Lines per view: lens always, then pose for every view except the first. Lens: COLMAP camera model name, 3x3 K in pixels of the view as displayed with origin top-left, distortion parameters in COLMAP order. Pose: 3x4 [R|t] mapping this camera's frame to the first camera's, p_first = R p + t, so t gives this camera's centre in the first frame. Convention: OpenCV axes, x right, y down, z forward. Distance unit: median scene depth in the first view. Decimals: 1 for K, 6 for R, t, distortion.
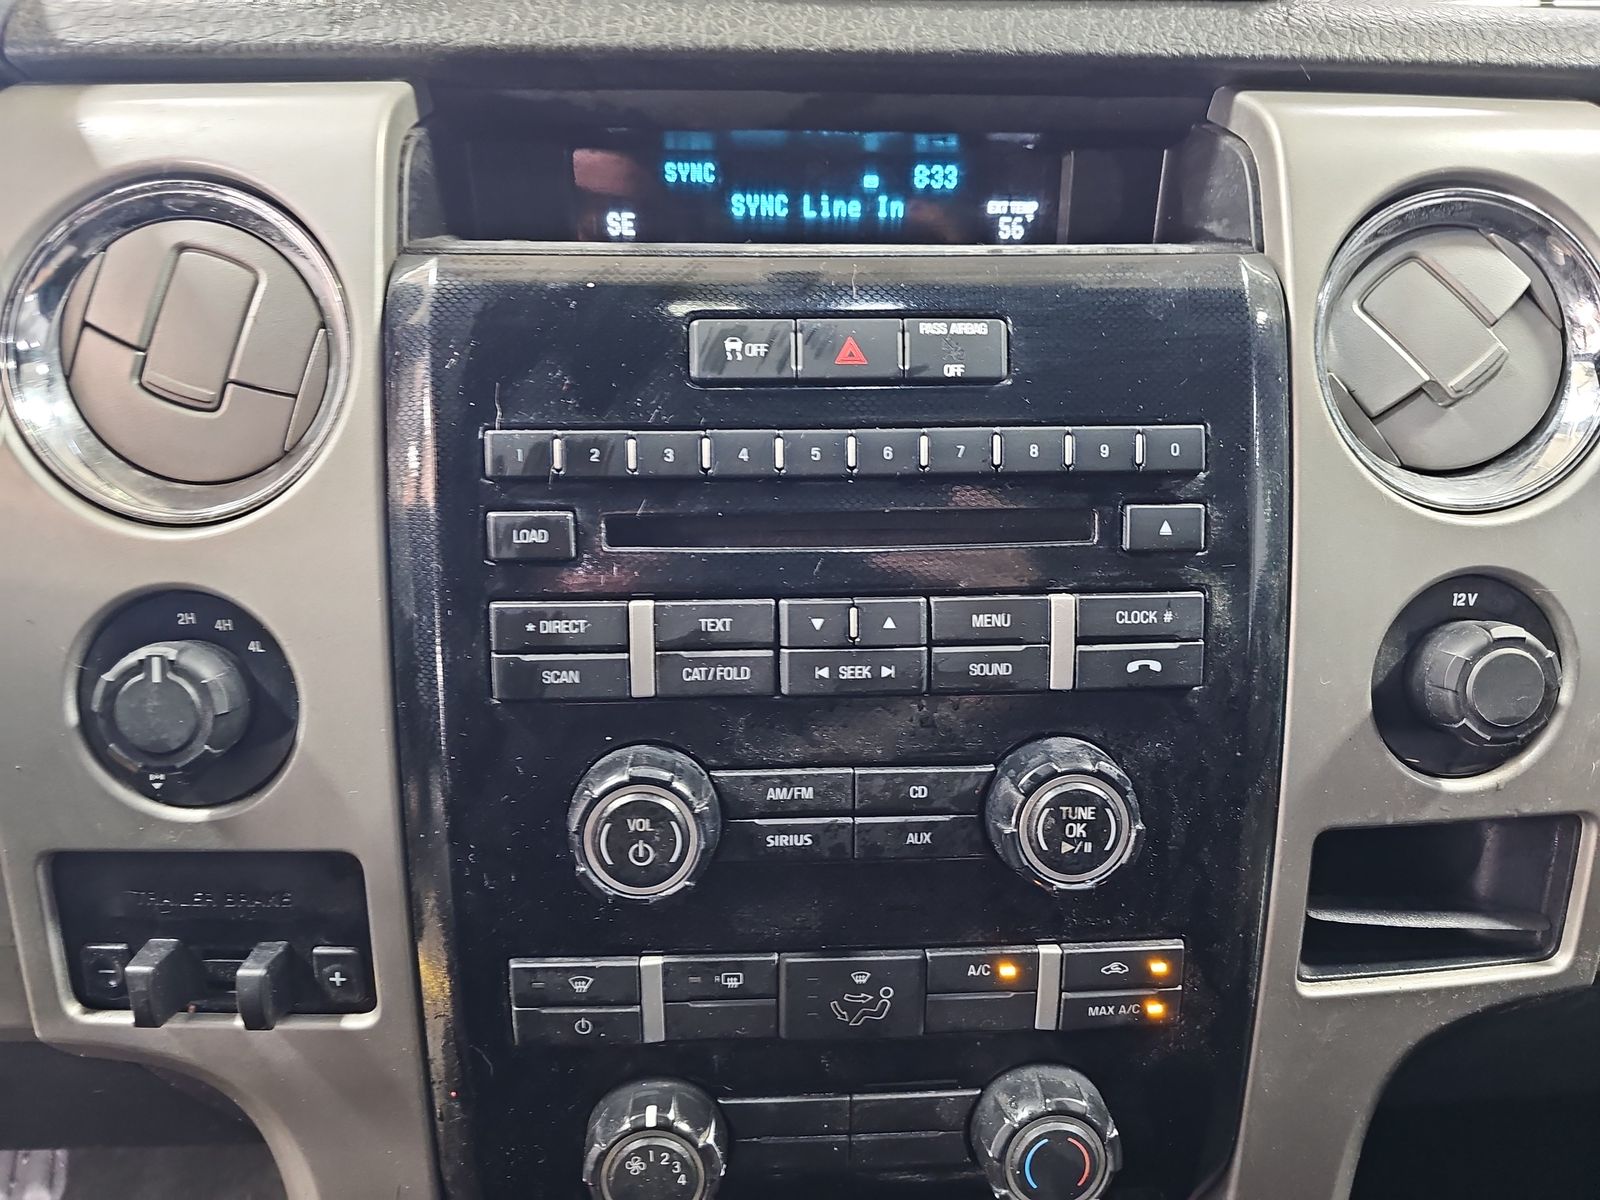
lens RADIAL K [[1090.3, 0, 793.7], [0, 1090.3, 586.9], [0, 0, 1]] dist [-0.002476, -0.002031]
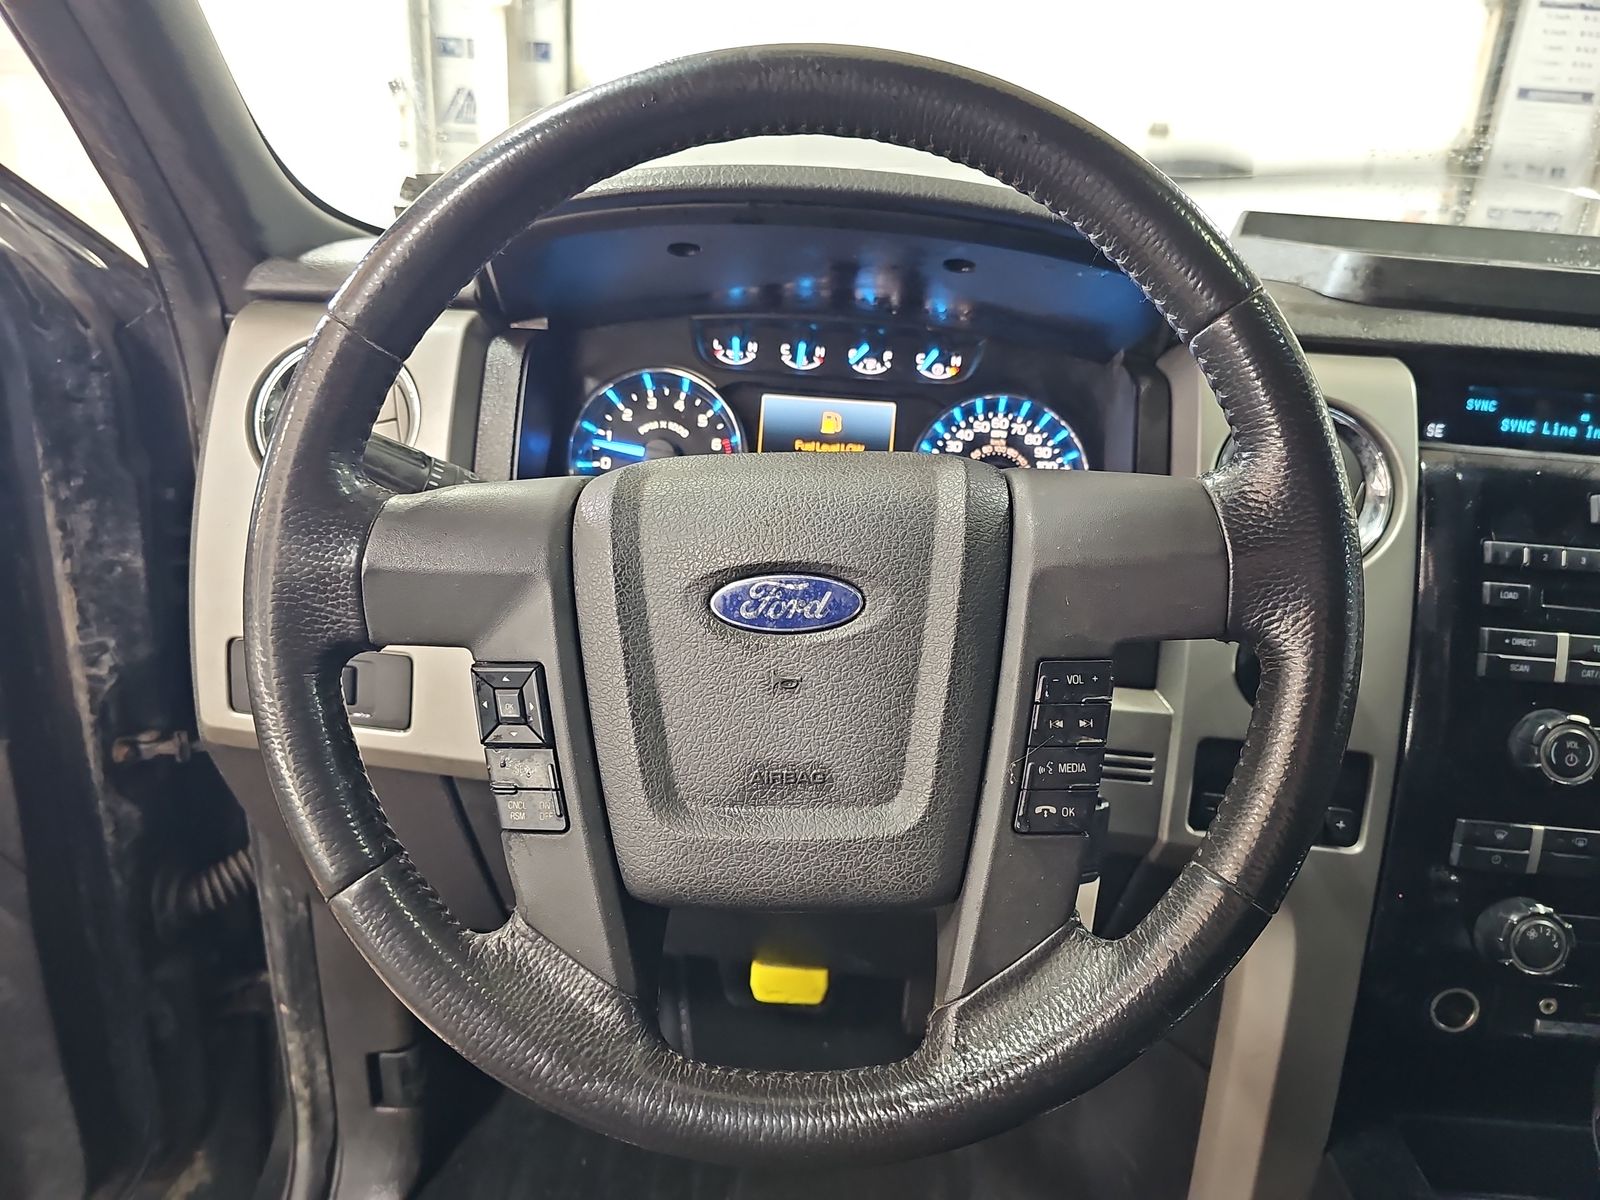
lens RADIAL K [[1037.7, 0, 800.0], [0, 1037.7, 600.0], [0, 0, 1]] dist [0.035429, -0.044984]
pose [[0.994001, 0.082921, -0.071321, -1.263339], [-0.089410, 0.991624, -0.093206, 0.231870], [0.062995, 0.099024, 0.993089, -0.878679]]
